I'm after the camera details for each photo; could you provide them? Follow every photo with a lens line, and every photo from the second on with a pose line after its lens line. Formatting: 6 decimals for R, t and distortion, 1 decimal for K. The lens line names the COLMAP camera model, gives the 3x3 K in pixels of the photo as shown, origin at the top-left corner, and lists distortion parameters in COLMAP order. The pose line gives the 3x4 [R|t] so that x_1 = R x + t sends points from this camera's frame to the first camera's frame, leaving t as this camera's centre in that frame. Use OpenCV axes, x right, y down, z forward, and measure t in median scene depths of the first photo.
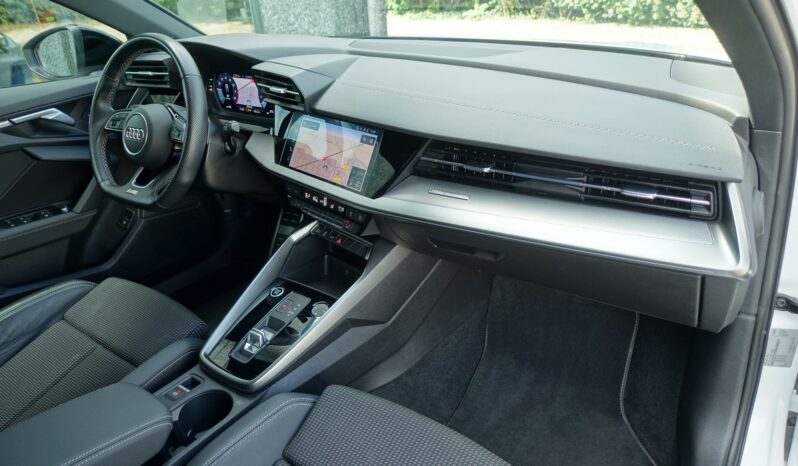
lens RADIAL K [[547.4, 0, 400.6], [0, 547.4, 230.7], [0, 0, 1]] dist [-0.008012, 0.004100]
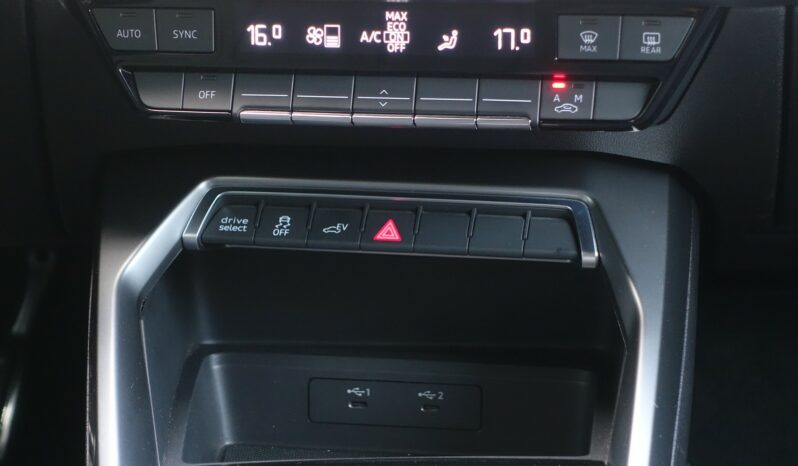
lens RADIAL K [[2066.2, 0, 401.7], [0, 2066.2, 234.2], [0, 0, 1]] dist [-0.057644, 0.000000]
pose [[0.834833, -0.193826, 0.515252, -0.556713], [0.246648, 0.968461, -0.035317, 0.052682], [-0.492156, 0.156570, 0.856311, 0.299130]]
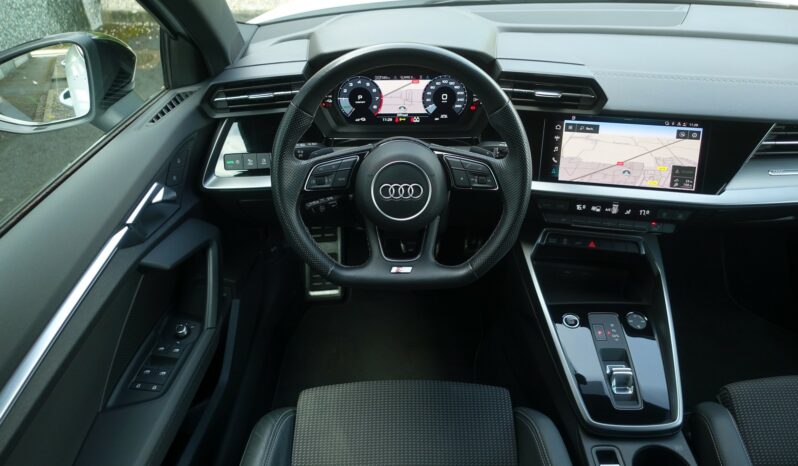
lens RADIAL K [[547.4, 0, 399.3], [0, 547.4, 229.4], [0, 0, 1]] dist [-0.008012, 0.004100]
pose [[0.816219, -0.301285, 0.492965, -0.858666], [0.230685, 0.952246, 0.200030, -0.275553], [-0.529690, -0.049549, 0.846743, 0.407305]]
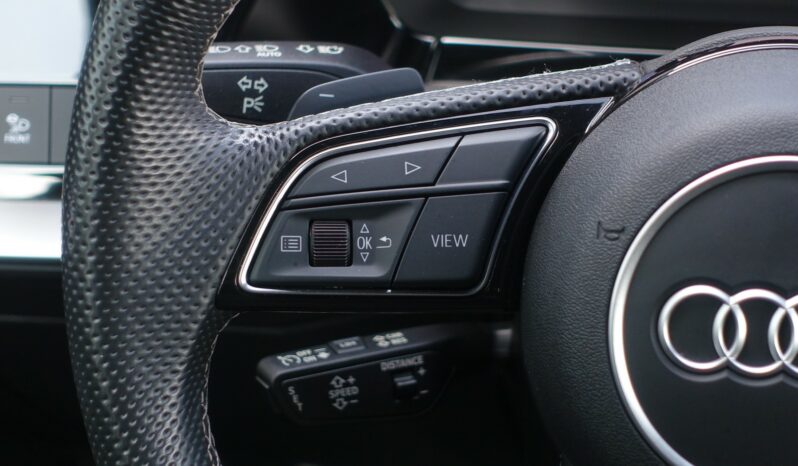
lens RADIAL K [[2066.2, 0, 399.0], [0, 2066.2, 232.5], [0, 0, 1]] dist [-0.057644, 0.000000]
pose [[0.902773, -0.191395, 0.385187, -0.740775], [0.179477, 0.981475, 0.067039, -0.248011], [-0.390882, 0.008611, 0.920400, 0.622930]]
